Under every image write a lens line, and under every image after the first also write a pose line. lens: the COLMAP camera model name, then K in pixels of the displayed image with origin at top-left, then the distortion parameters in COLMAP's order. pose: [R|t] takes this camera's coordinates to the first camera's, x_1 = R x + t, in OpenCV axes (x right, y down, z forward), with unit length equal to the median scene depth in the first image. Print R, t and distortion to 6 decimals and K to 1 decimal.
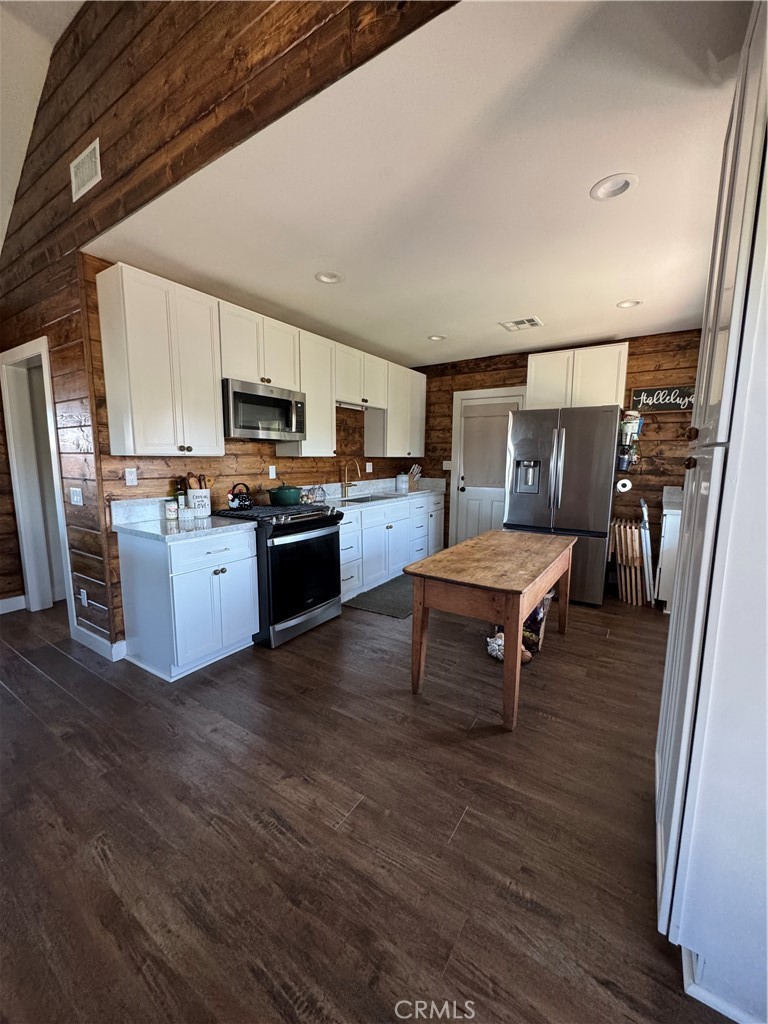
lens RADIAL K [[407.3, 0, 384.0], [0, 407.3, 512.0], [0, 0, 1]] dist [-0.002603, 0.000087]
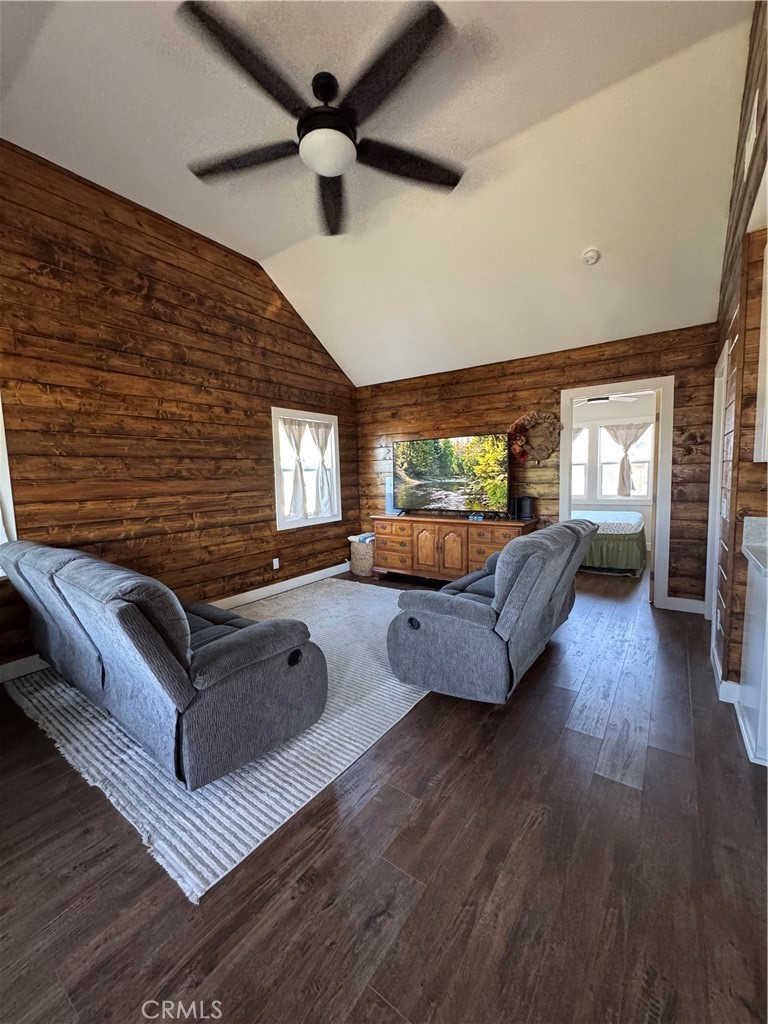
lens RADIAL K [[407.3, 0, 384.0], [0, 407.3, 512.0], [0, 0, 1]] dist [-0.002603, 0.000087]
pose [[-0.037979, 0.086550, -0.995523, 0.149926], [-0.106875, 0.990176, 0.090162, -0.024329], [0.993547, 0.109821, -0.028356, 0.211491]]
